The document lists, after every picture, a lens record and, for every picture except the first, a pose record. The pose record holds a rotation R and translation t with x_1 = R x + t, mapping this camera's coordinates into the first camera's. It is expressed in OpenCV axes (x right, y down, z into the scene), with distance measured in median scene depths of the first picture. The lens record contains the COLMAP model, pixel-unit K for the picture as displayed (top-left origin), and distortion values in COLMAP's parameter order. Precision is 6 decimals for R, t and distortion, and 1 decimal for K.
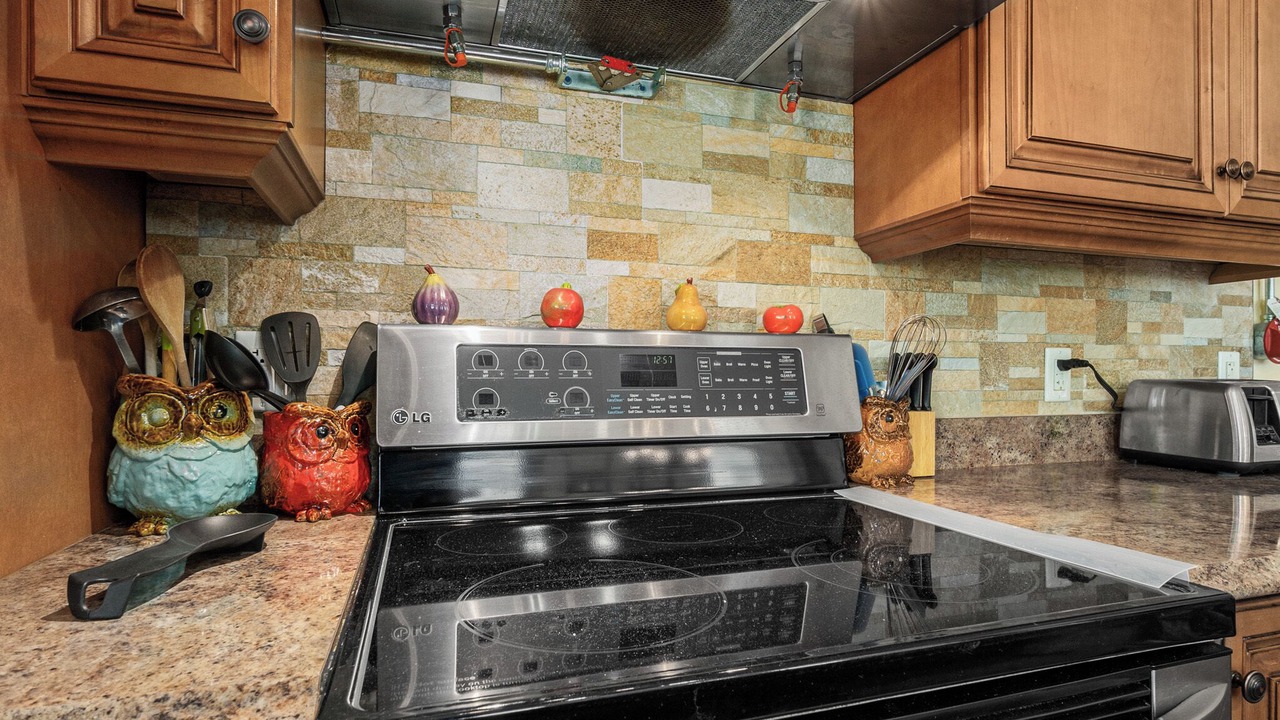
lens RADIAL K [[669.4, 0, 640.0], [0, 669.4, 360.0], [0, 0, 1]] dist [-0.000516, -0.000137]
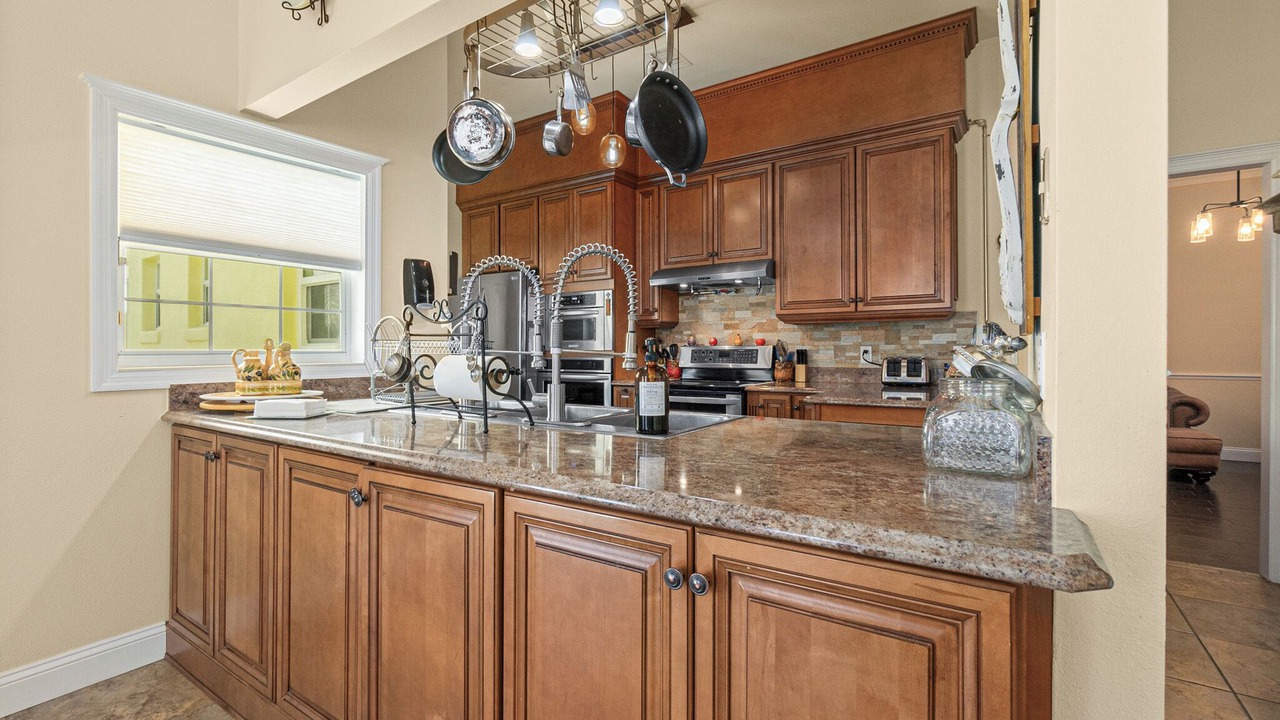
lens RADIAL K [[563.9, 0, 642.5], [0, 563.9, 345.1], [0, 0, 1]] dist [0.014758, 0.000223]
pose [[0.622773, -0.011986, -0.782311, 2.266071], [0.020827, 0.999782, 0.001262, -0.054442], [0.782125, -0.017079, 0.622887, -1.625850]]
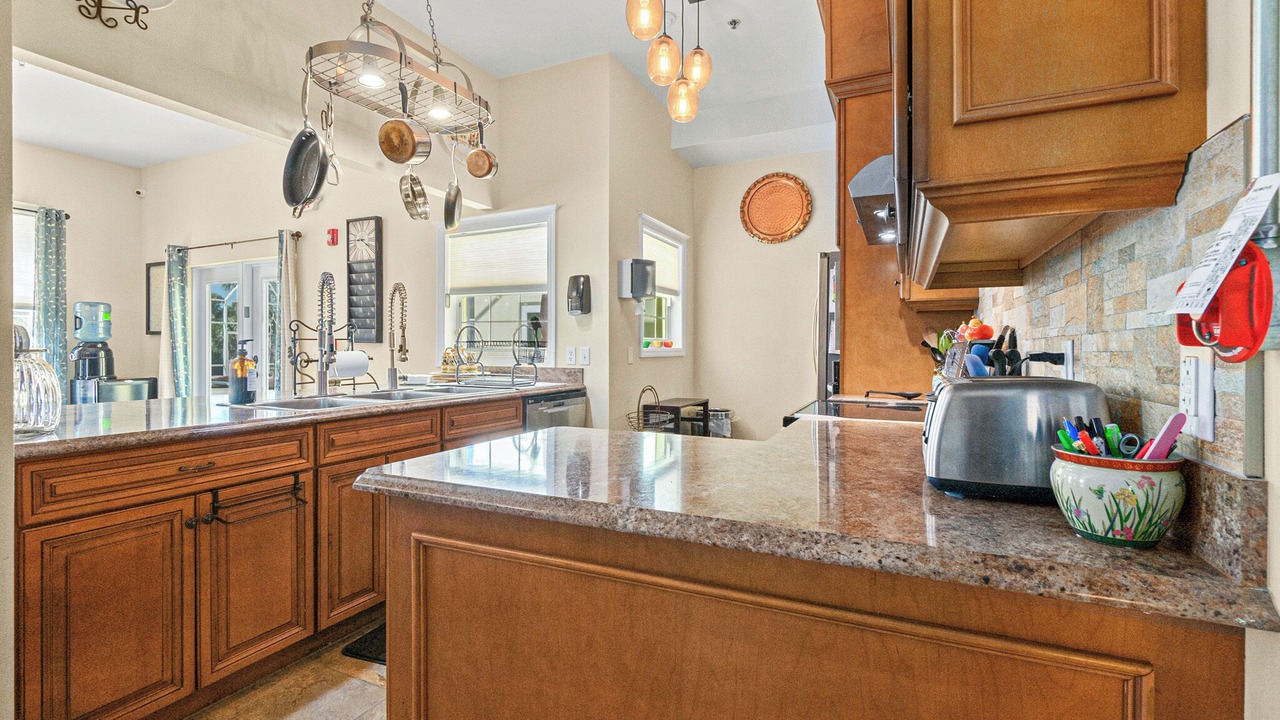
lens RADIAL K [[563.4, 0, 635.0], [0, 563.4, 351.9], [0, 0, 1]] dist [0.001908, 0.000088]
pose [[-0.686371, 0.000134, -0.727251, 1.788765], [0.010832, 0.999891, -0.010039, -0.000602], [0.727171, -0.014768, -0.686298, 1.217893]]
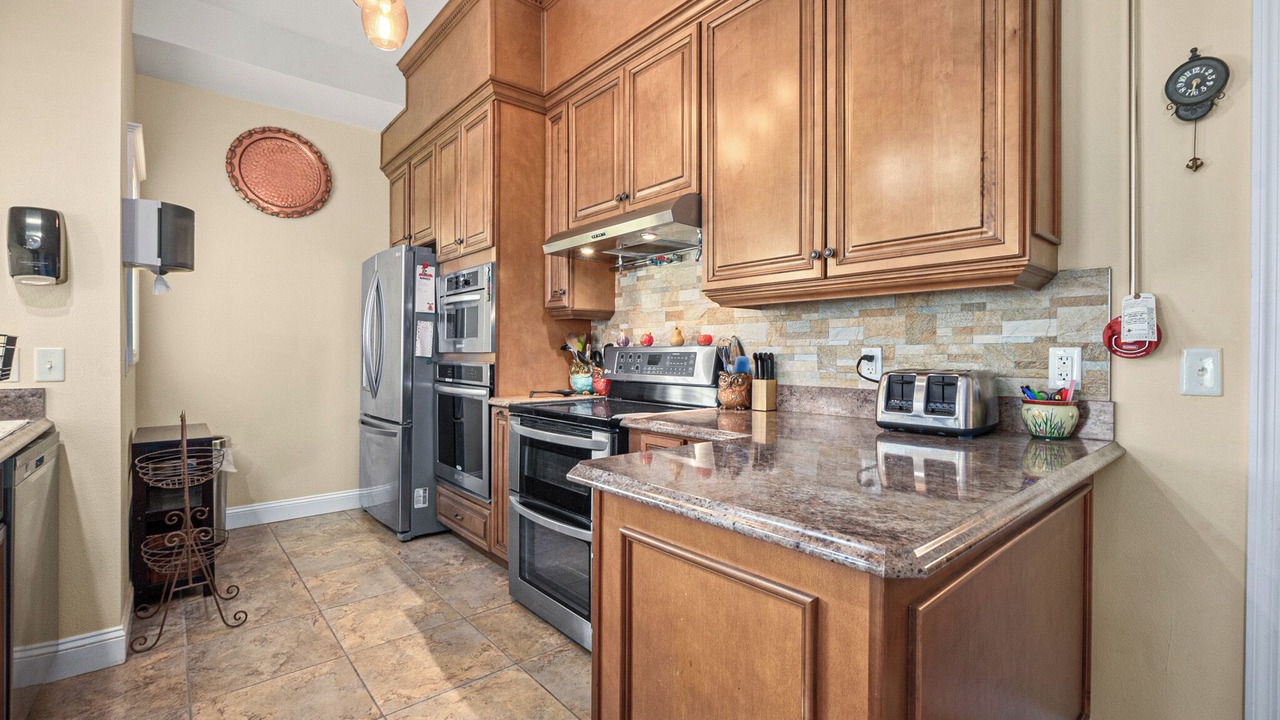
lens RADIAL K [[563.4, 0, 635.0], [0, 563.4, 351.9], [0, 0, 1]] dist [0.001908, 0.000088]
pose [[0.371899, -0.002834, -0.928269, 1.860978], [0.015547, 0.999874, 0.003177, -0.023706], [0.928143, -0.015613, 0.371896, -0.041703]]
